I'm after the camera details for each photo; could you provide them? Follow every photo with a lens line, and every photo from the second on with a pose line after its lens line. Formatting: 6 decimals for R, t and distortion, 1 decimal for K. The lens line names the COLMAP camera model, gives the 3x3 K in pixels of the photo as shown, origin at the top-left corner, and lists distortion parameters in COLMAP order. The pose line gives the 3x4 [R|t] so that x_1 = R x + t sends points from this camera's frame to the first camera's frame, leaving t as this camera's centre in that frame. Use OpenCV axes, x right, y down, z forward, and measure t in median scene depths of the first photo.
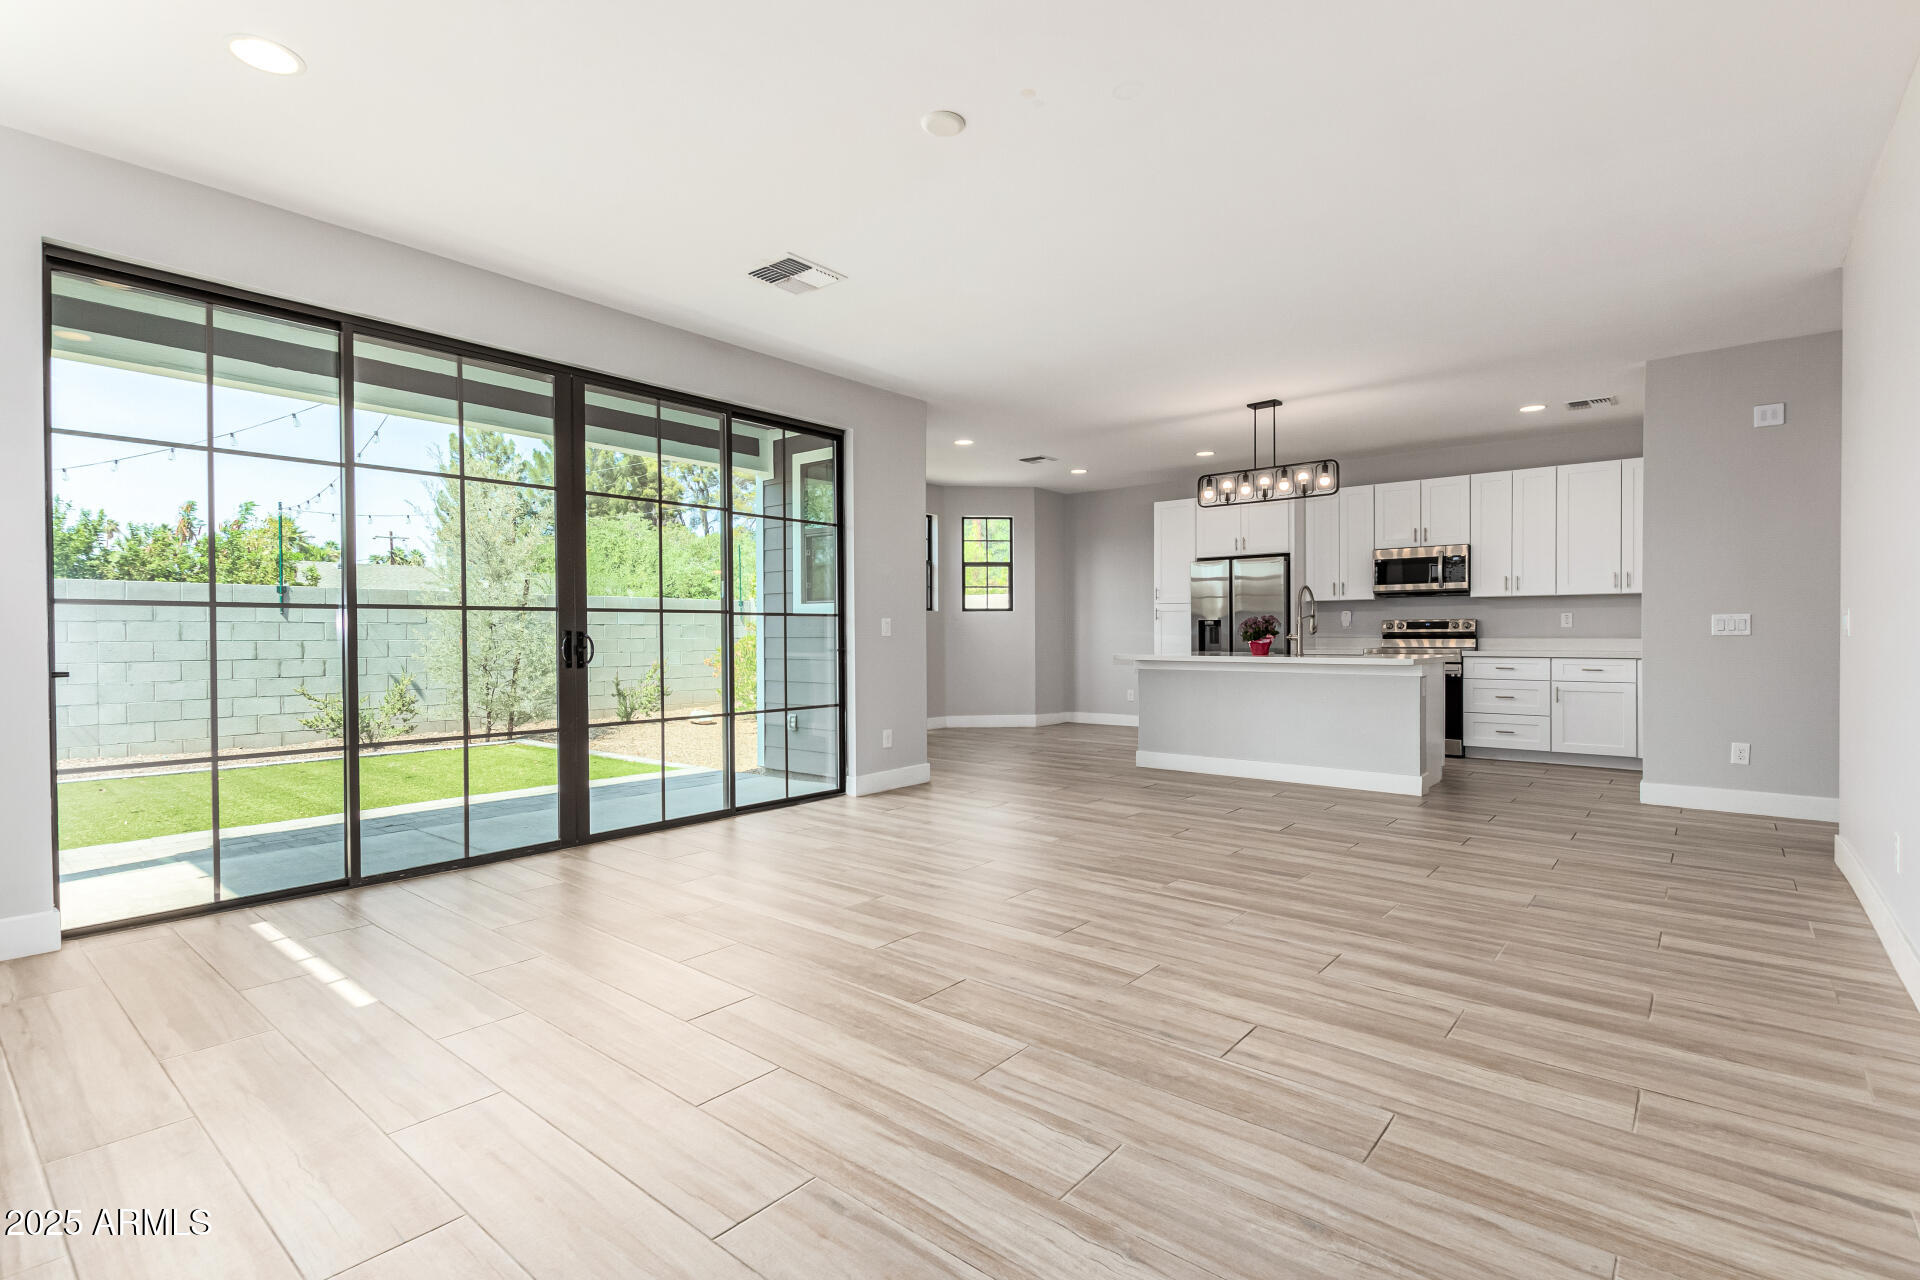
lens RADIAL K [[922.5, 0, 912.5], [0, 922.5, 642.3], [0, 0, 1]] dist [0.000407, -0.000855]
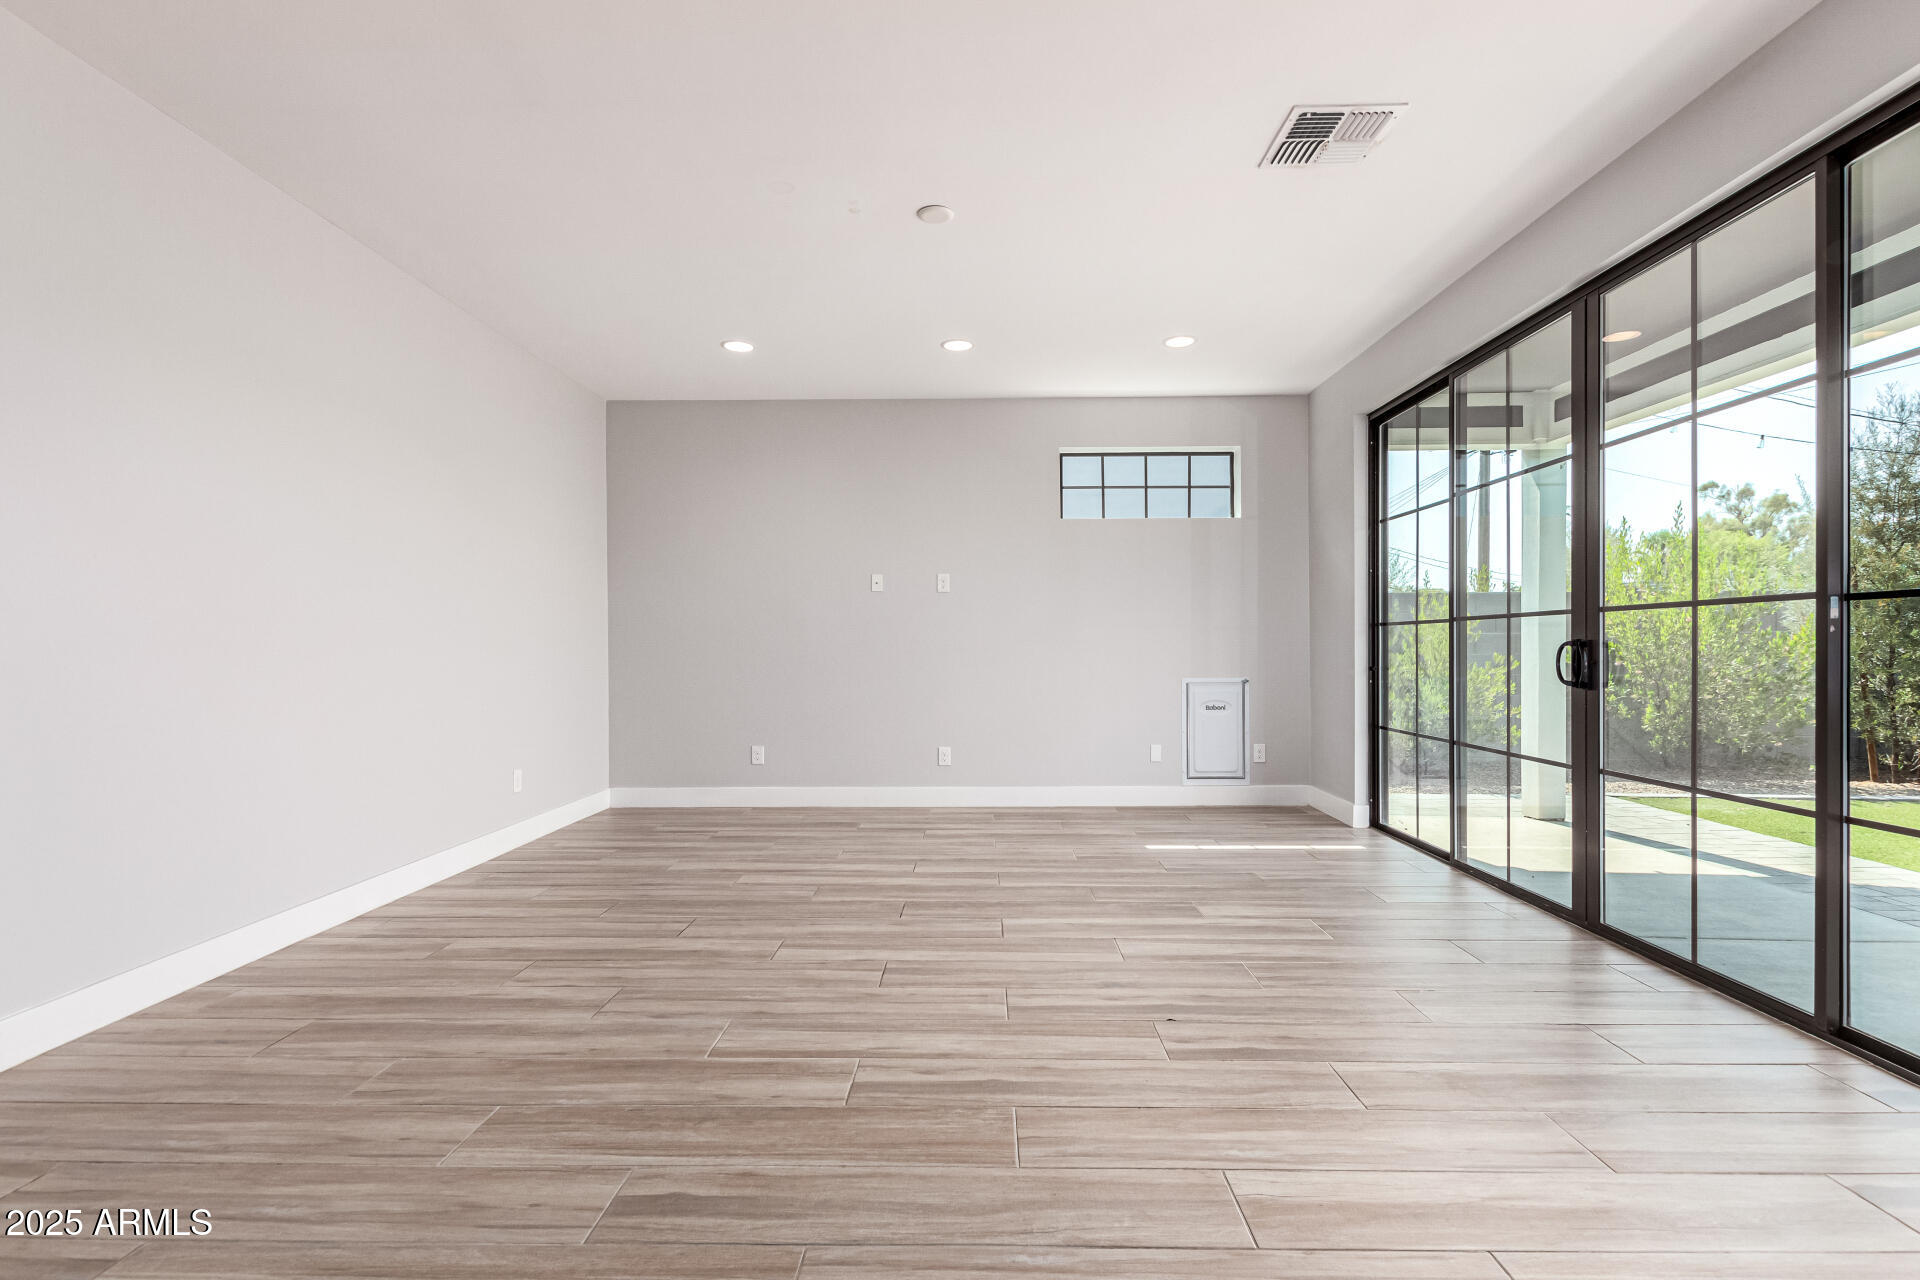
lens RADIAL K [[933.4, 0, 968.4], [0, 933.4, 649.7], [0, 0, 1]] dist [0.004185, -0.000101]
pose [[-0.765368, 0.008837, -0.643532, 0.596765], [0.002488, 0.999939, 0.010772, -0.015345], [0.643588, 0.006644, -0.765343, 1.498299]]
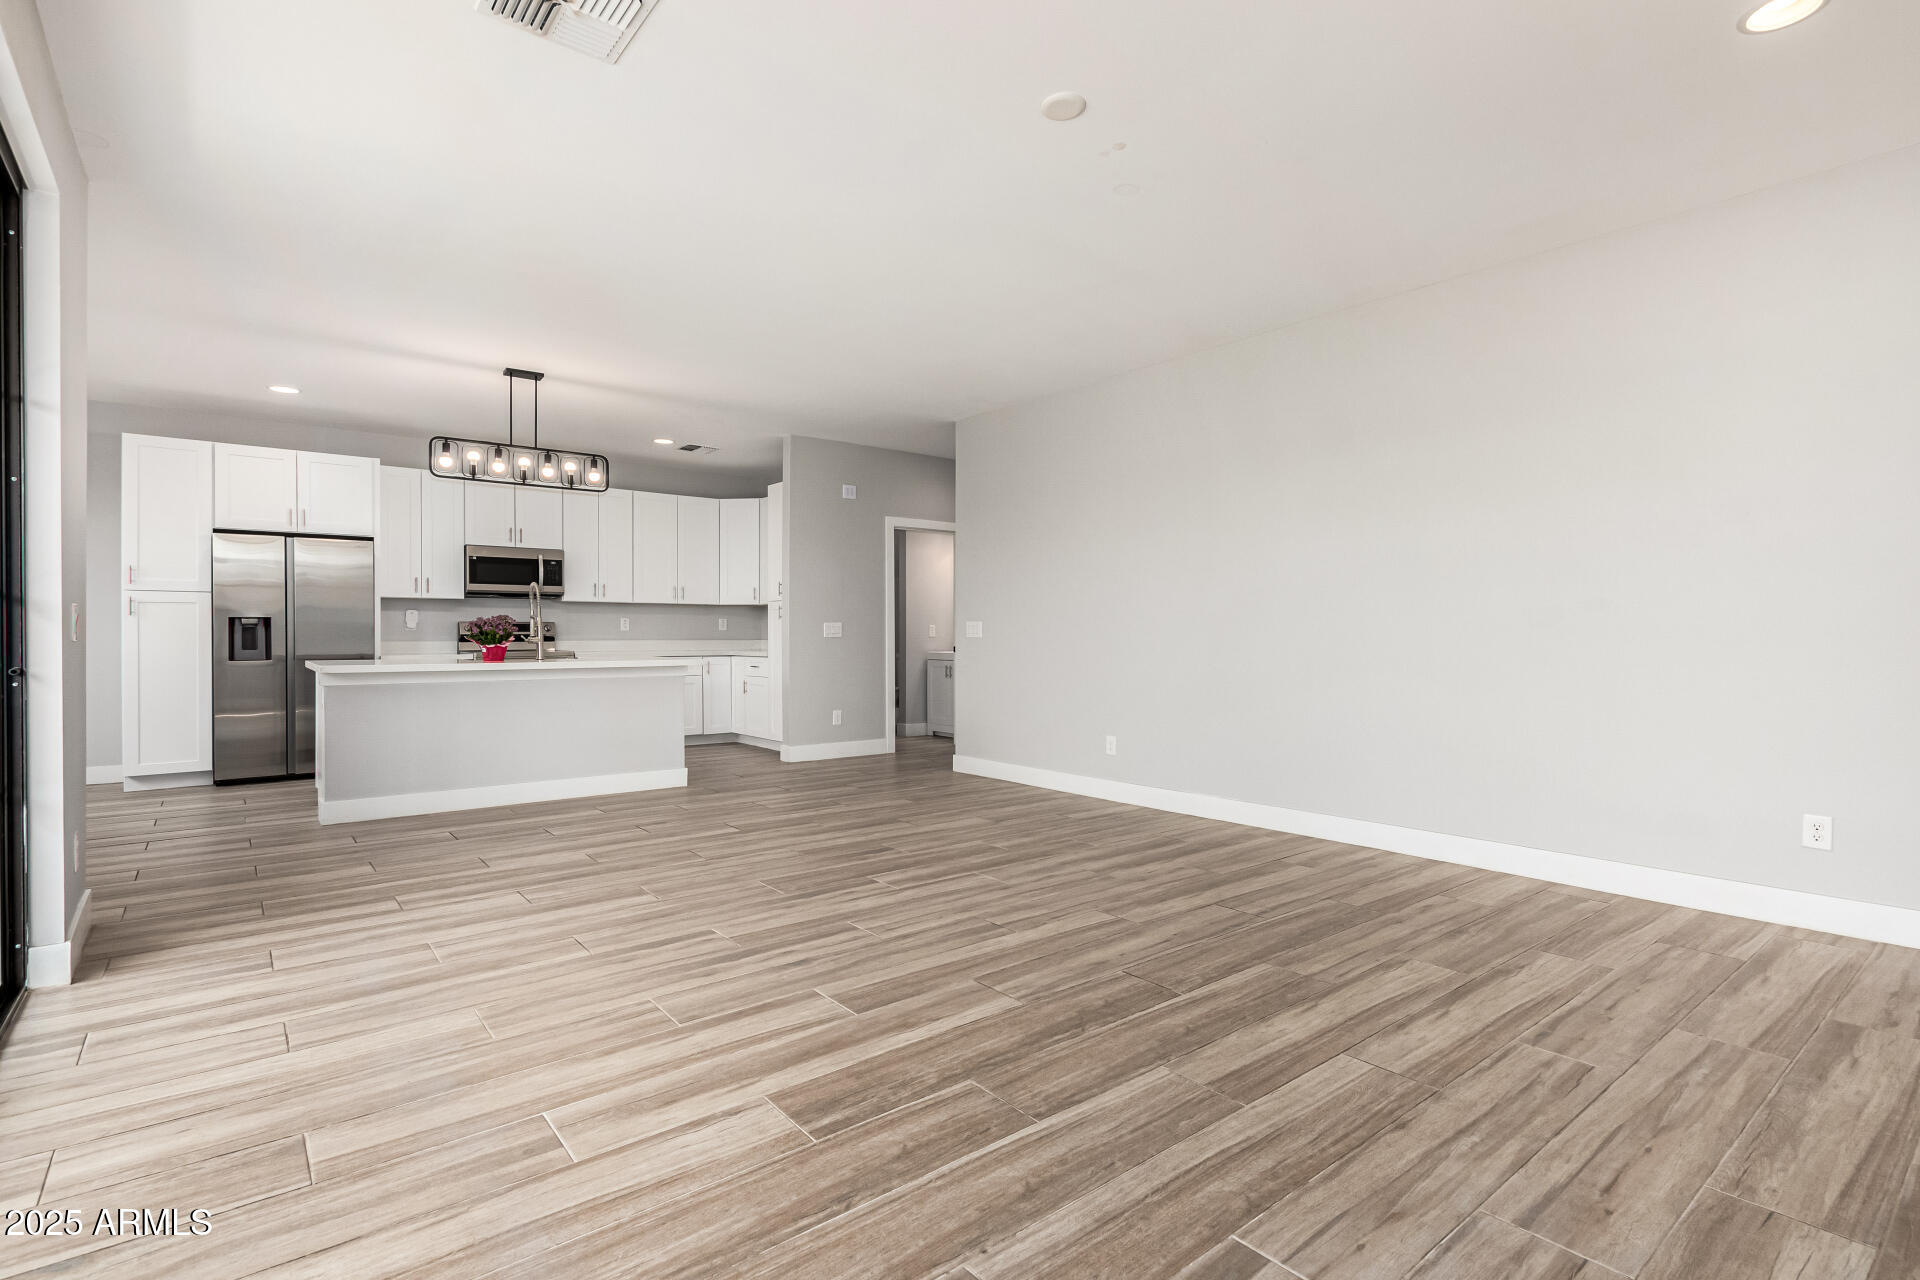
lens RADIAL K [[913.6, 0, 1021.0], [0, 913.6, 643.9], [0, 0, 1]] dist [0.002204, -0.000292]
pose [[0.135261, -0.007385, 0.990783, -0.704398], [0.008705, 0.999942, 0.006265, -0.005537], [-0.990772, 0.007777, 0.135317, 0.708641]]
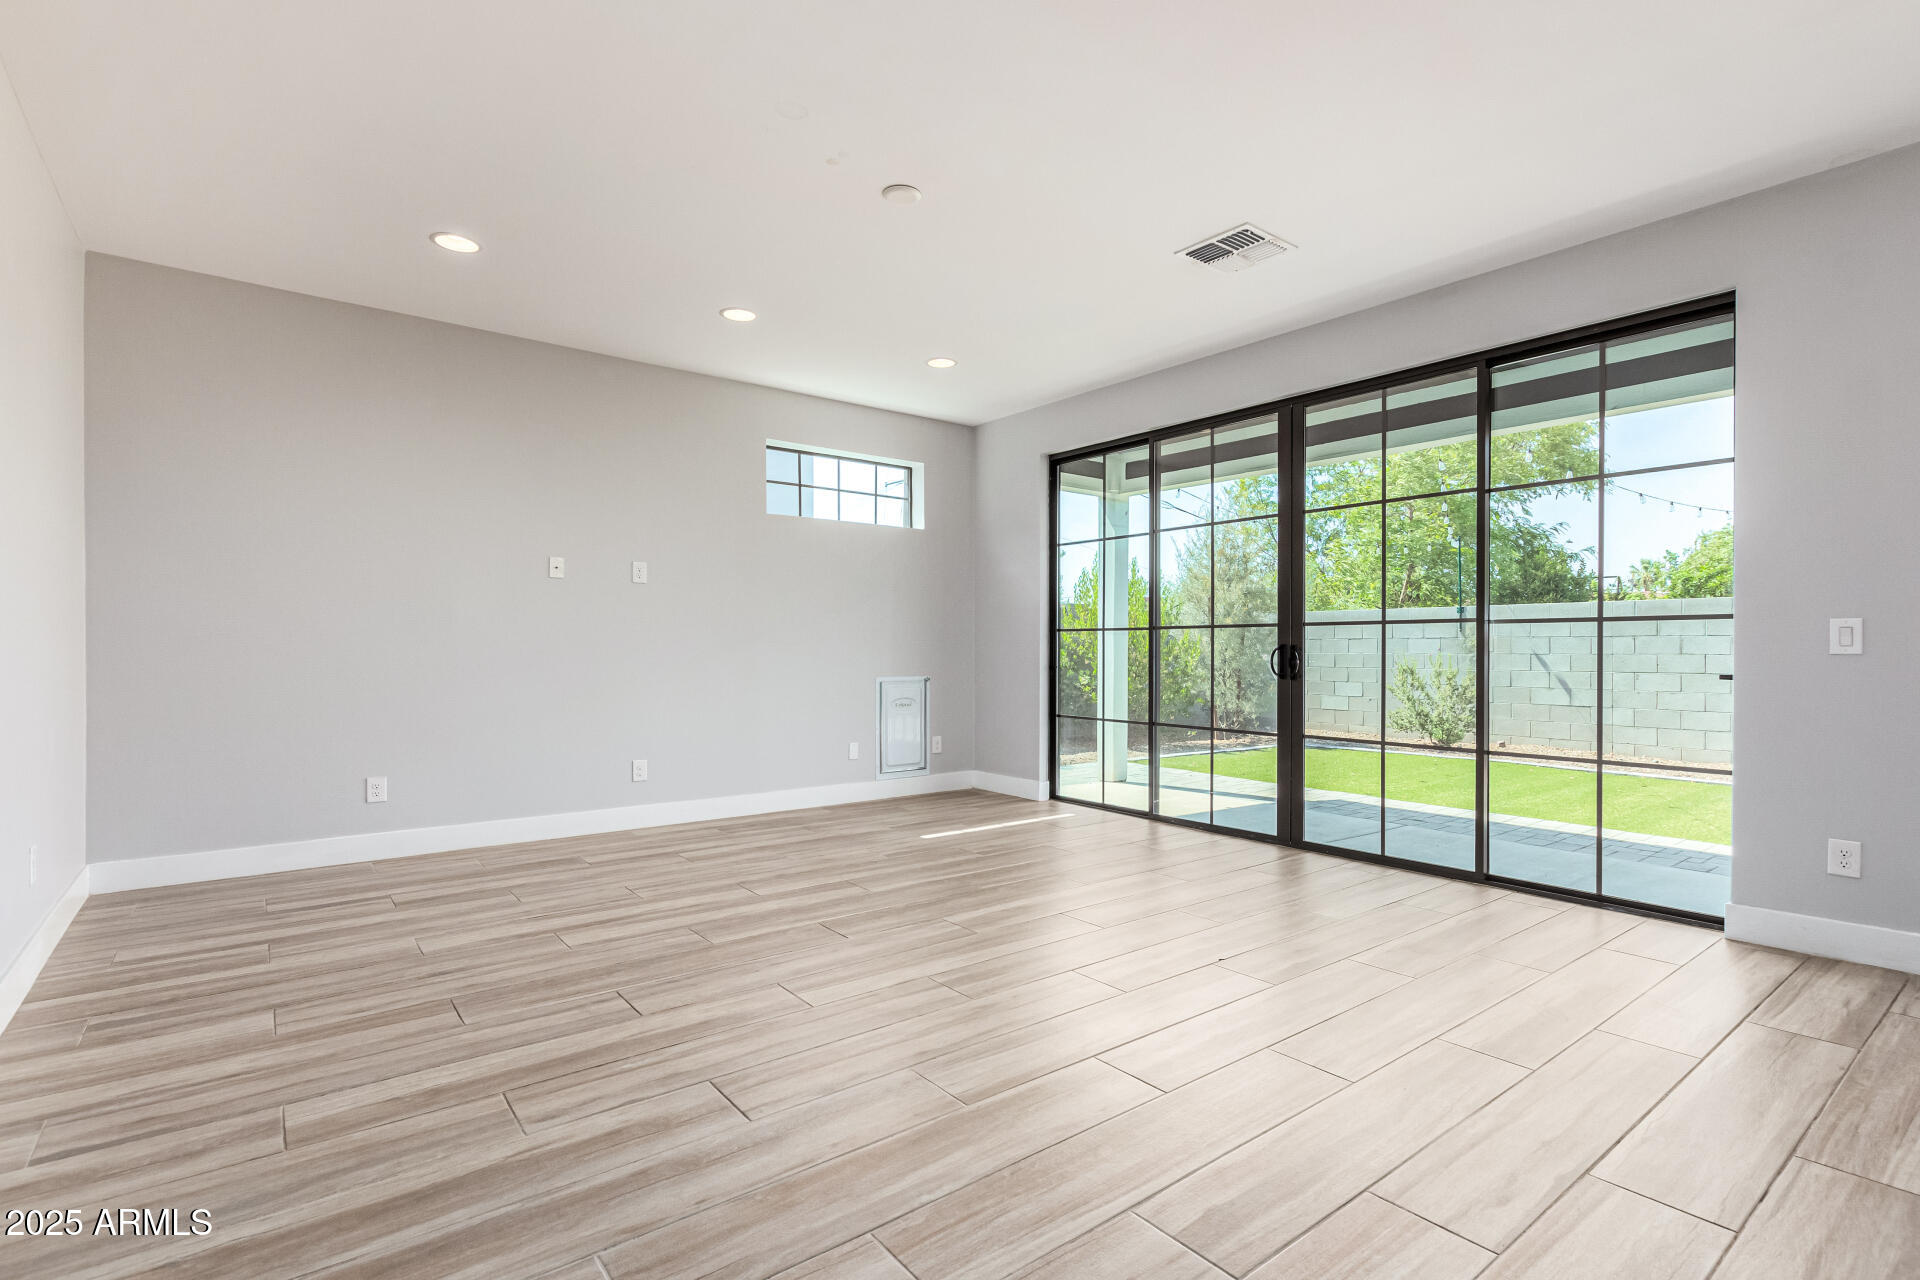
lens RADIAL K [[913.6, 0, 1021.0], [0, 913.6, 643.9], [0, 0, 1]] dist [0.002204, -0.000292]
pose [[-0.157655, -0.001771, -0.987493, 0.864340], [-0.010570, 0.999944, -0.000106, -0.011477], [0.987438, 0.010421, -0.157665, 1.022883]]
